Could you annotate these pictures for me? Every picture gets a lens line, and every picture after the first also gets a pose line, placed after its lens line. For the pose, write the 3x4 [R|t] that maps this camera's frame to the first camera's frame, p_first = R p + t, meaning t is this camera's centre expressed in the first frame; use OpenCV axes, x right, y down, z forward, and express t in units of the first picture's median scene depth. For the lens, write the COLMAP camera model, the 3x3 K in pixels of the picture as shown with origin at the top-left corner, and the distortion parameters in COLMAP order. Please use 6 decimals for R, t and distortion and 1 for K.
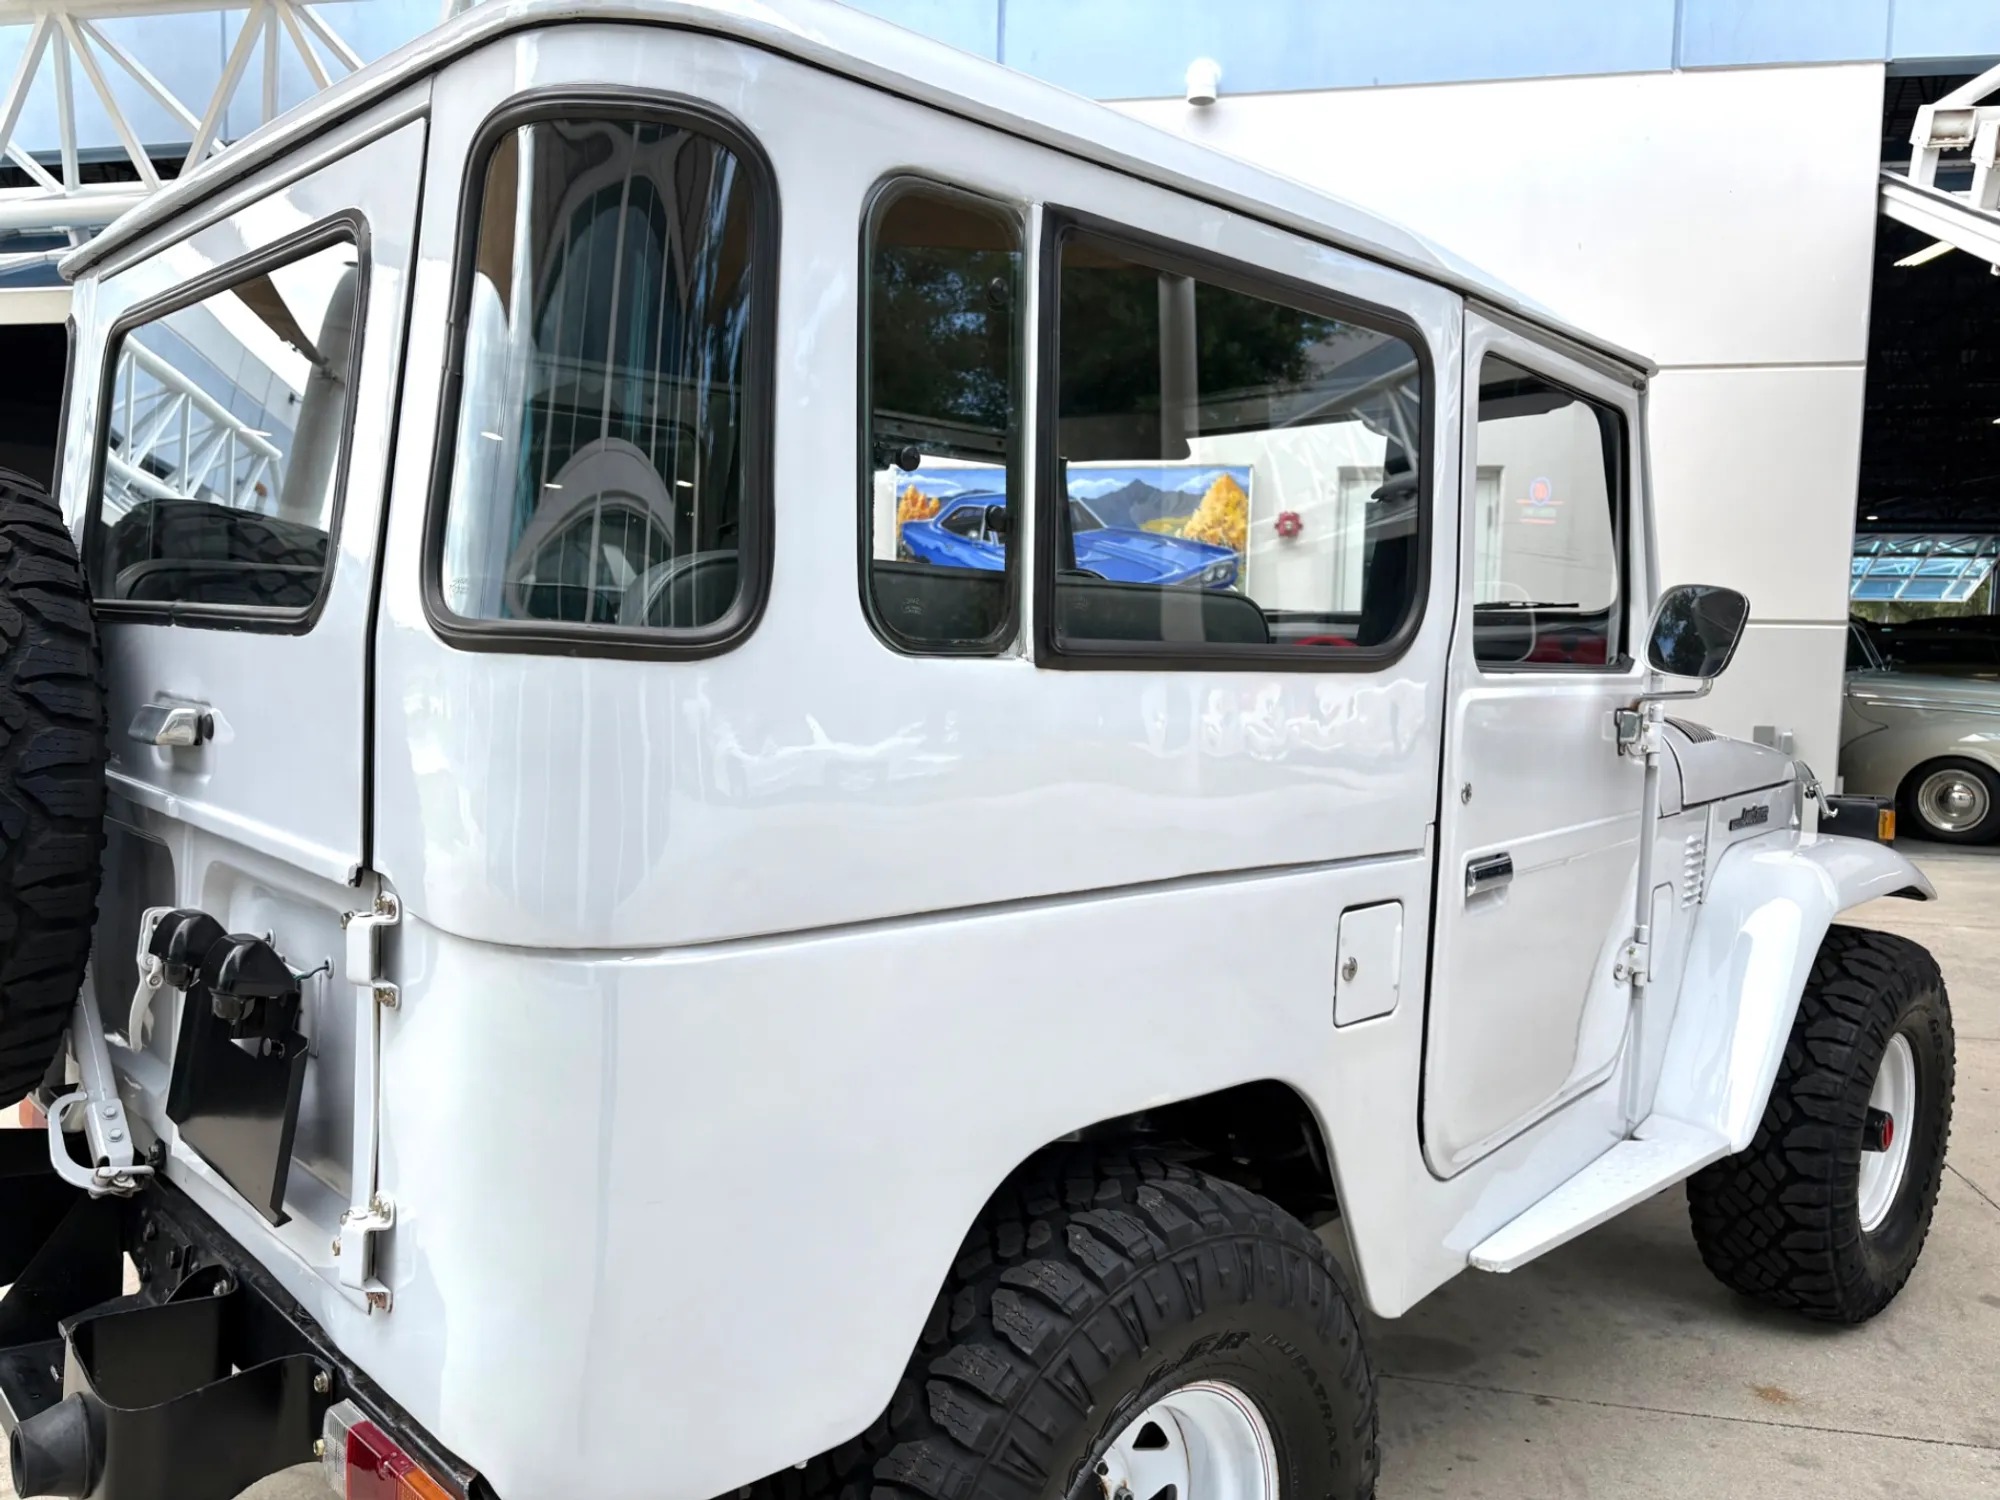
lens RADIAL K [[1526.9, 0, 1003.3], [0, 1526.9, 744.9], [0, 0, 1]] dist [0.060524, -0.068089]
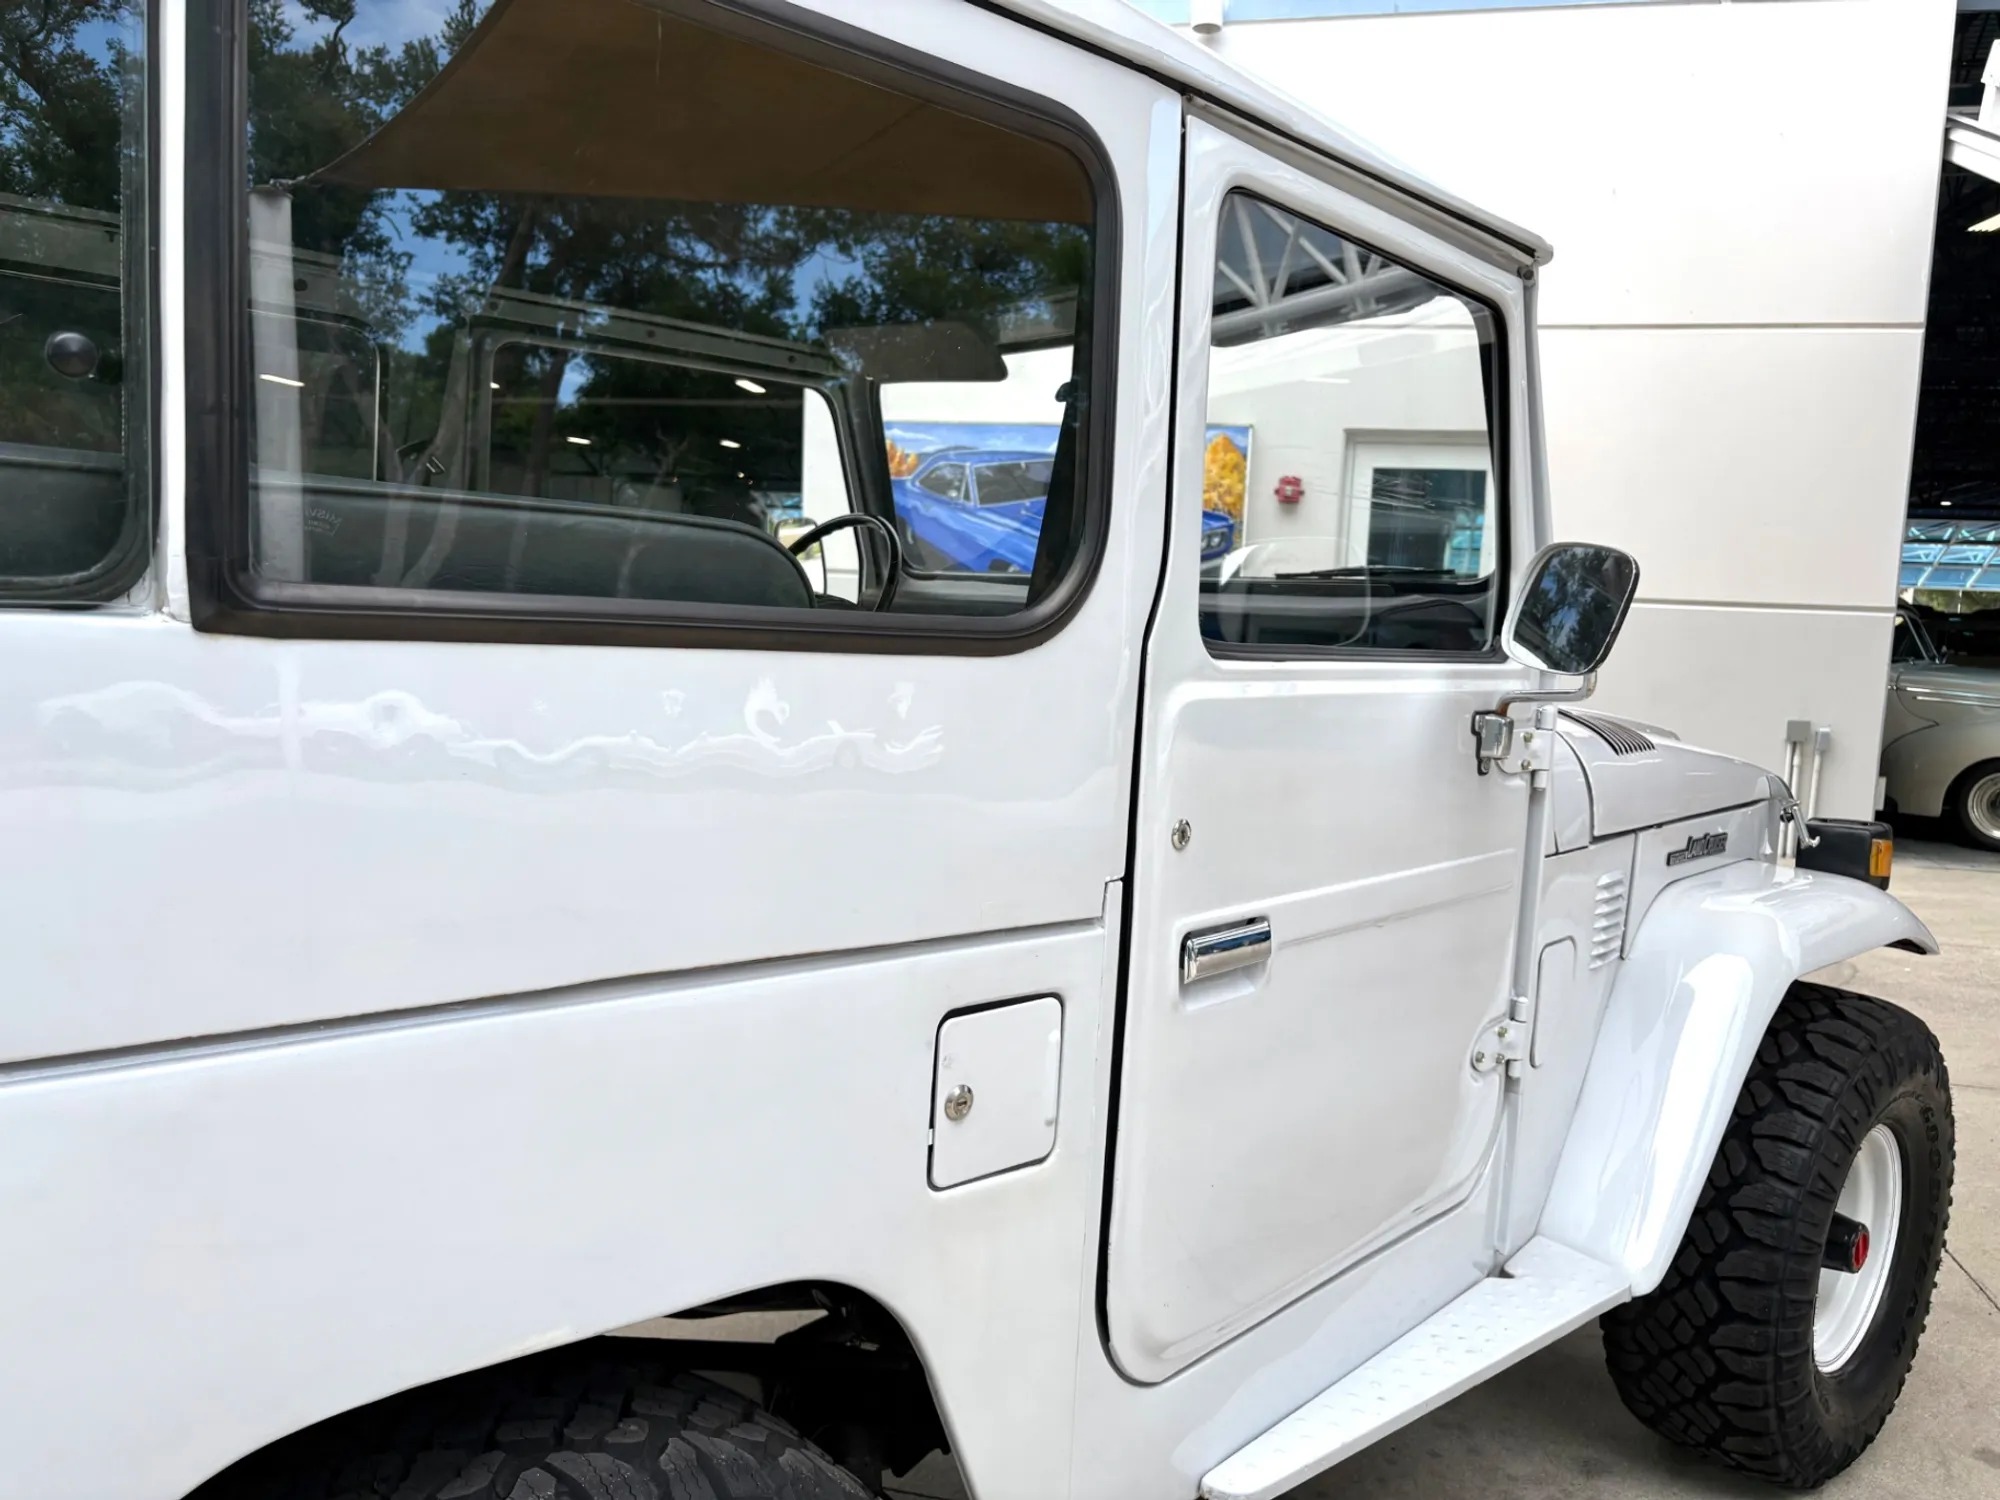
lens RADIAL K [[1528.2, 0, 1007.9], [0, 1528.2, 739.7], [0, 0, 1]] dist [0.053025, -0.063842]
pose [[0.999142, 0.026585, -0.031769, 0.164707], [-0.026048, 0.999513, 0.017199, -0.013867], [0.032211, -0.016356, 0.999347, 0.213734]]
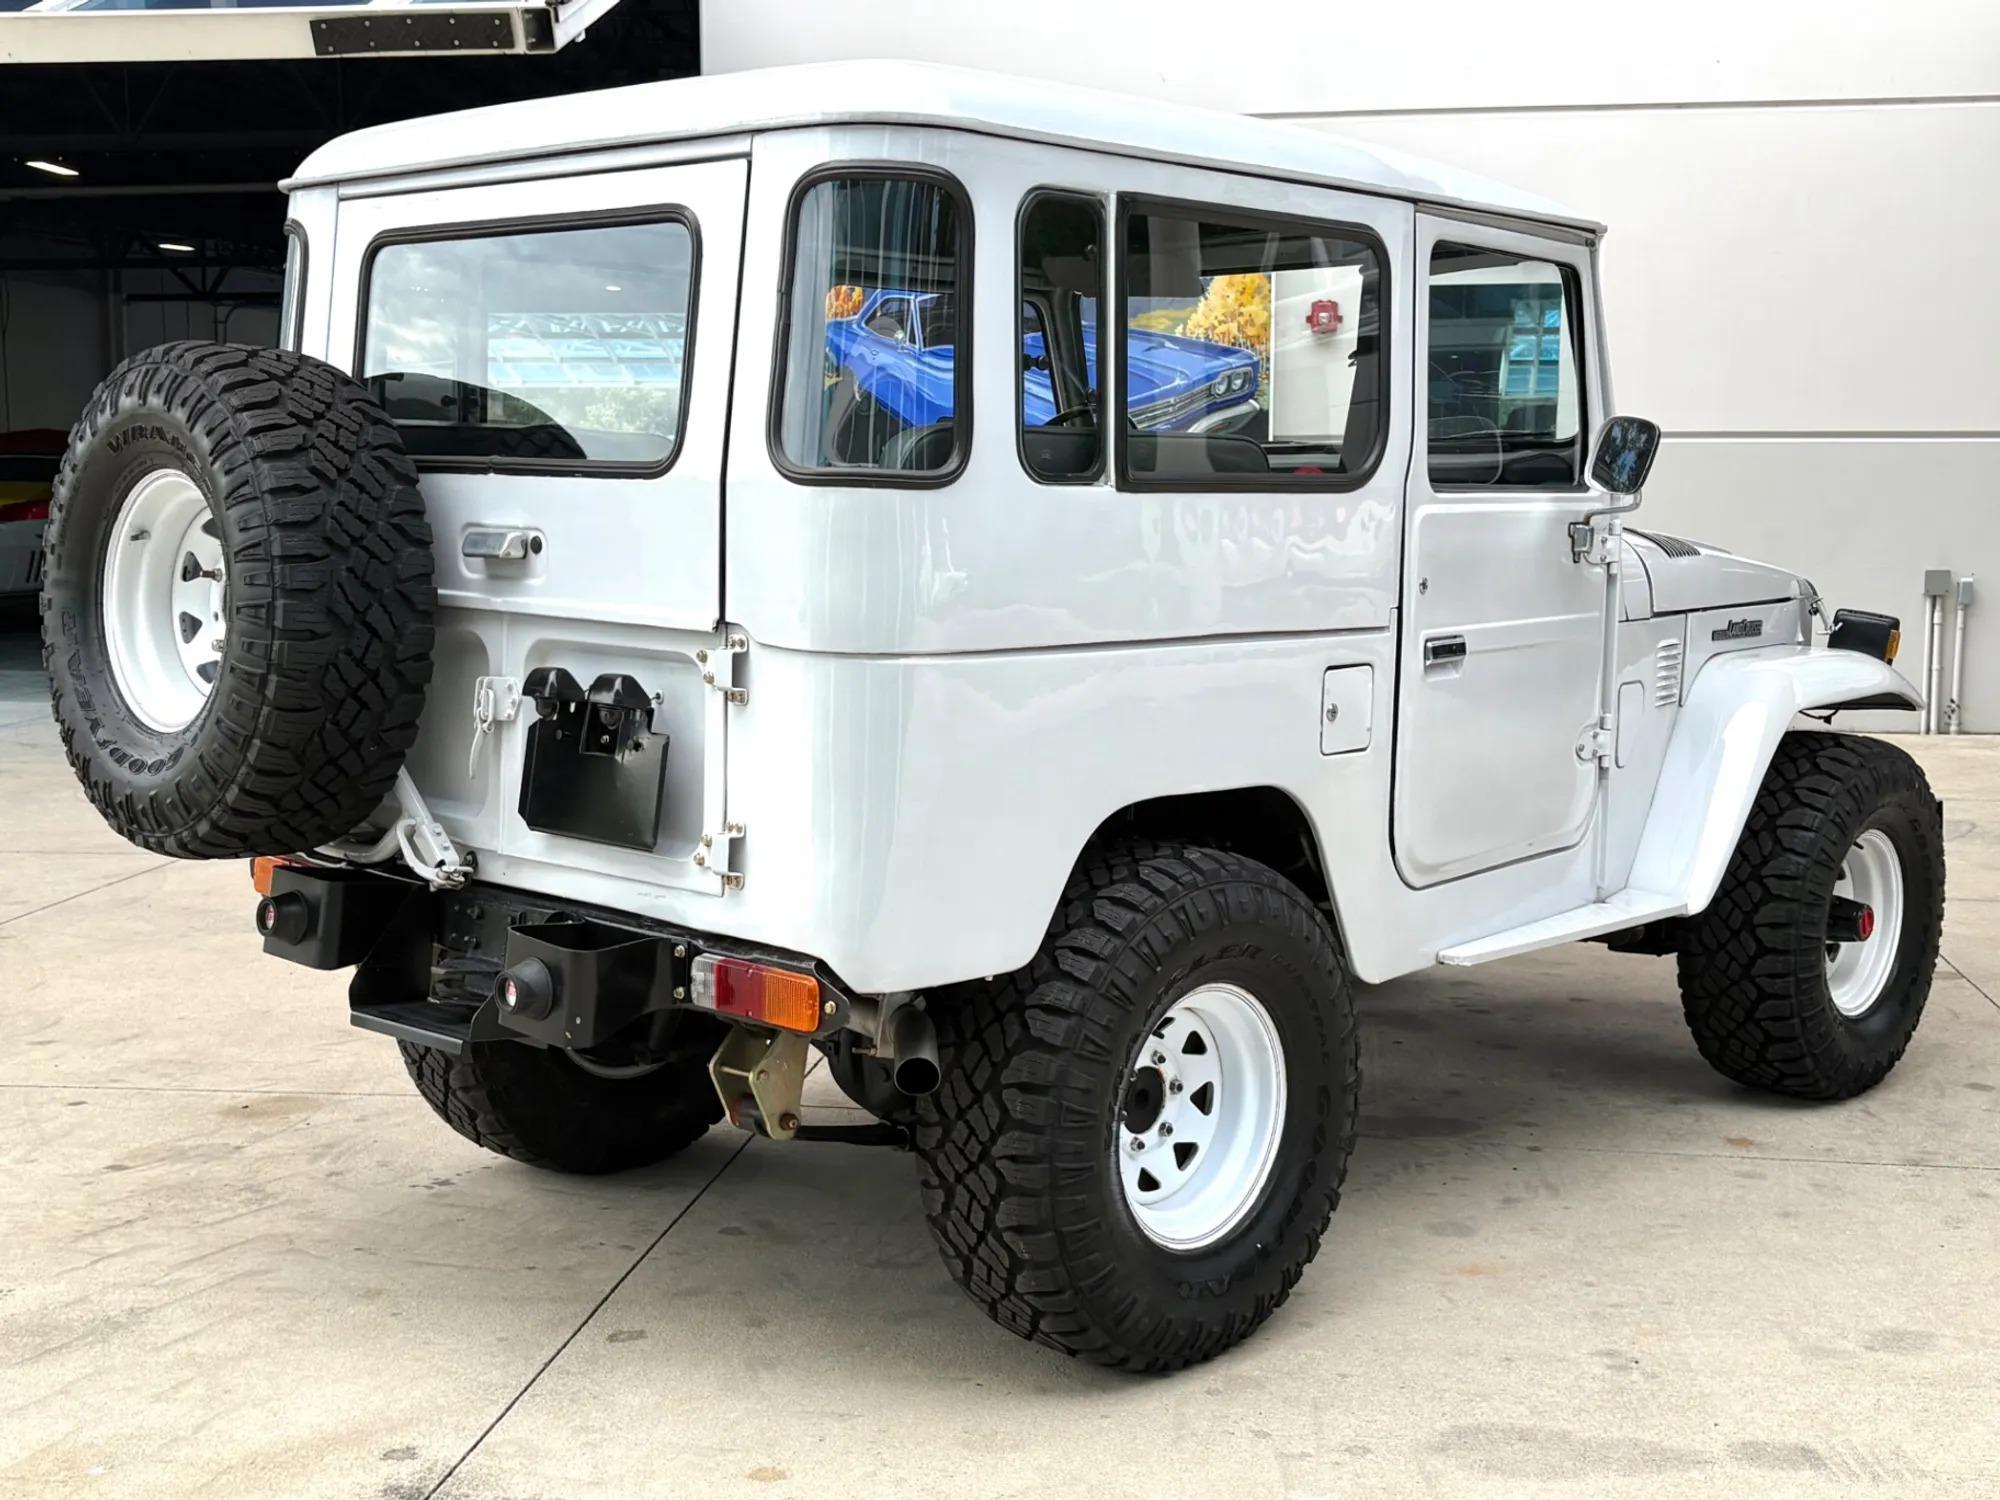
lens RADIAL K [[2475.9, 0, 1022.0], [0, 2475.9, 761.1], [0, 0, 1]] dist [0.240444, -0.976271]
pose [[0.998340, -0.025355, 0.051721, -0.102873], [0.023055, 0.998739, 0.044593, 0.052864], [-0.052787, -0.043326, 0.997665, -0.743293]]
